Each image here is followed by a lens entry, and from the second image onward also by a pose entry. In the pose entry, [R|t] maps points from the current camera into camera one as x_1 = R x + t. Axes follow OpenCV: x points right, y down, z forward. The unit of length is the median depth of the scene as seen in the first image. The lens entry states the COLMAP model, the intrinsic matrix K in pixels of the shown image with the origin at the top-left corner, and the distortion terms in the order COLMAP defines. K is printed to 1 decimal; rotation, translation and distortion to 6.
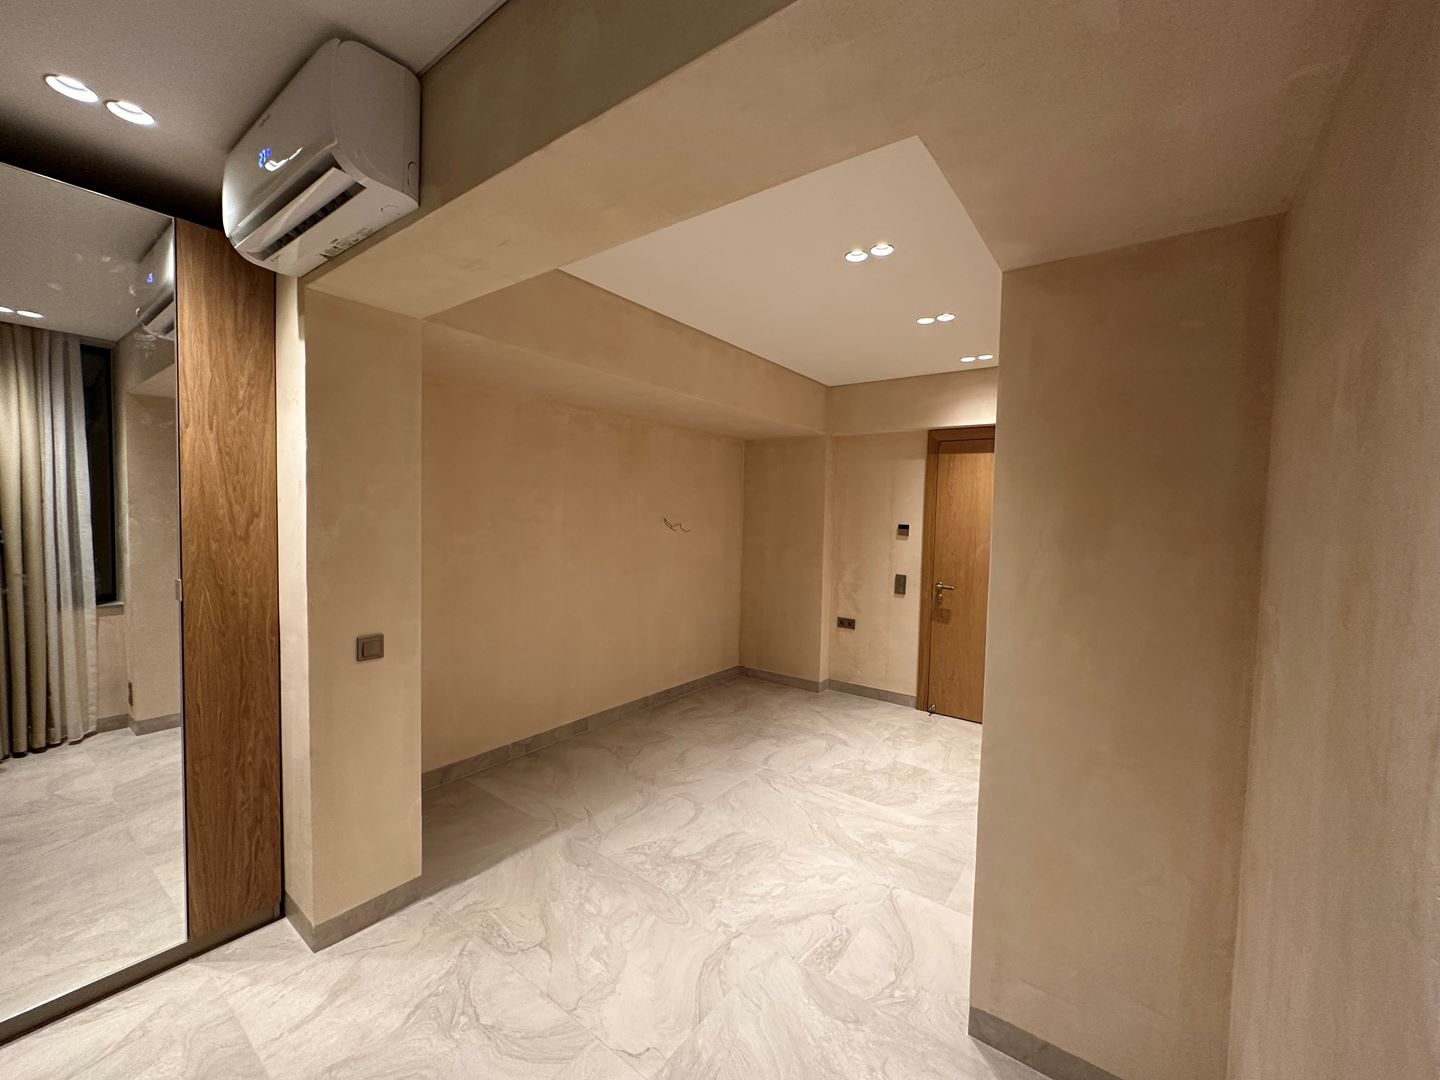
lens RADIAL K [[571.9, 0, 721.7], [0, 571.9, 539.3], [0, 0, 1]] dist [-0.004249, -0.001609]
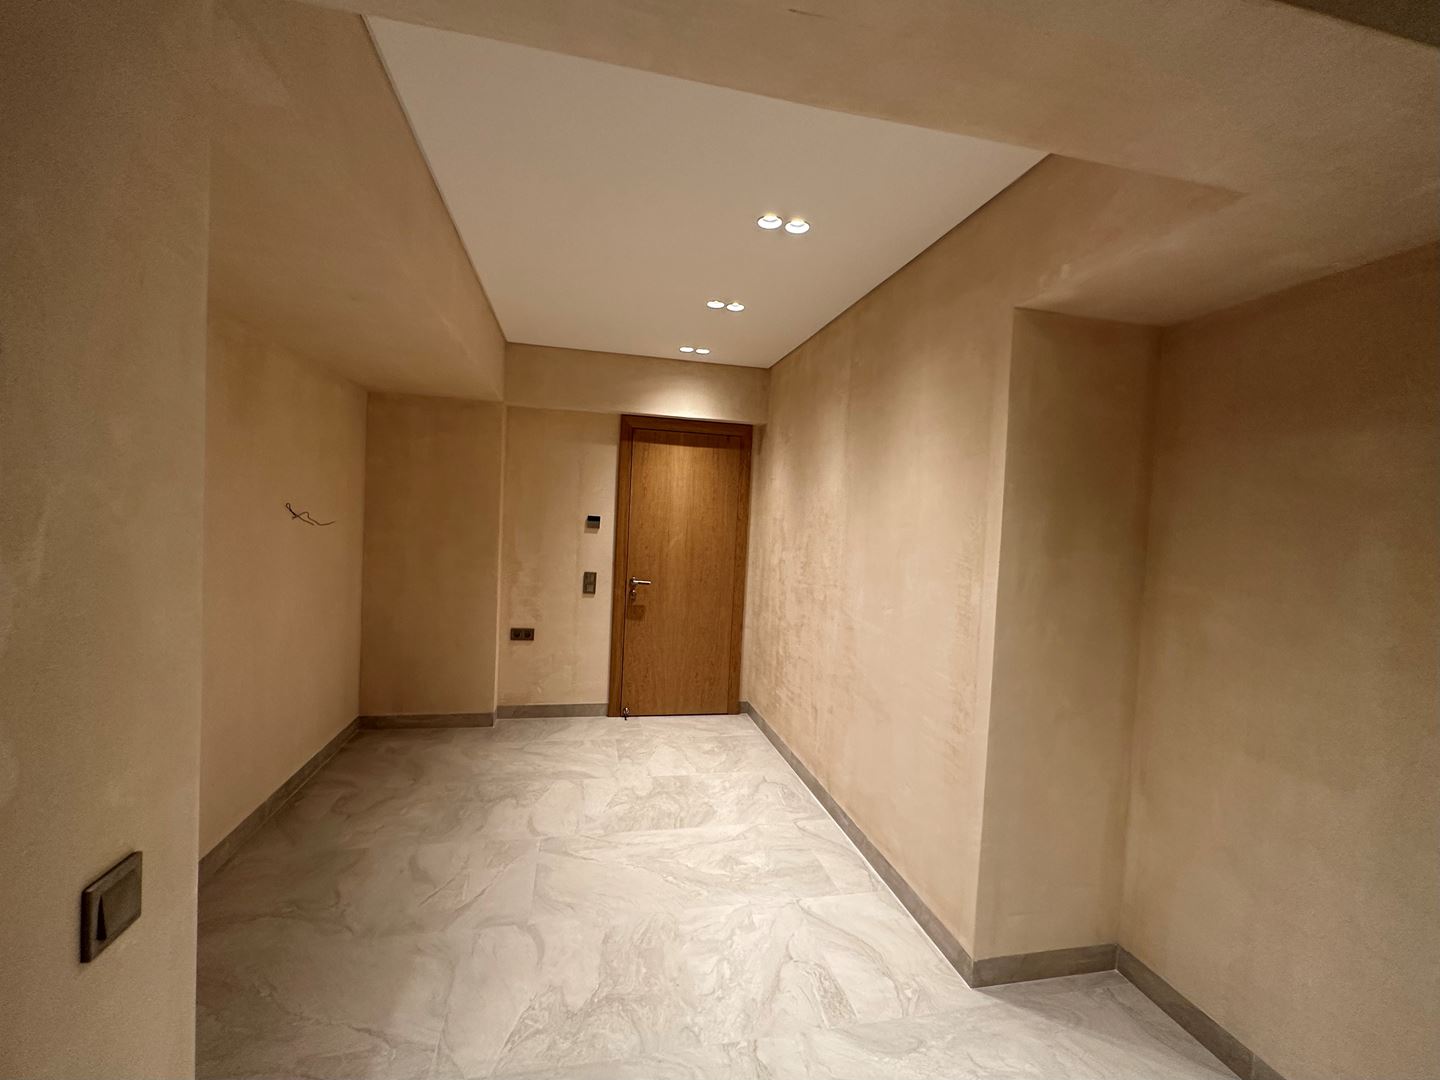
lens RADIAL K [[615.3, 0, 720.0], [0, 615.3, 540.5], [0, 0, 1]] dist [-0.002083, -0.000624]
pose [[0.656469, -0.022677, 0.754012, -0.323665], [0.002419, 0.999606, 0.027957, -0.016116], [-0.754349, -0.016529, 0.656265, 0.250335]]
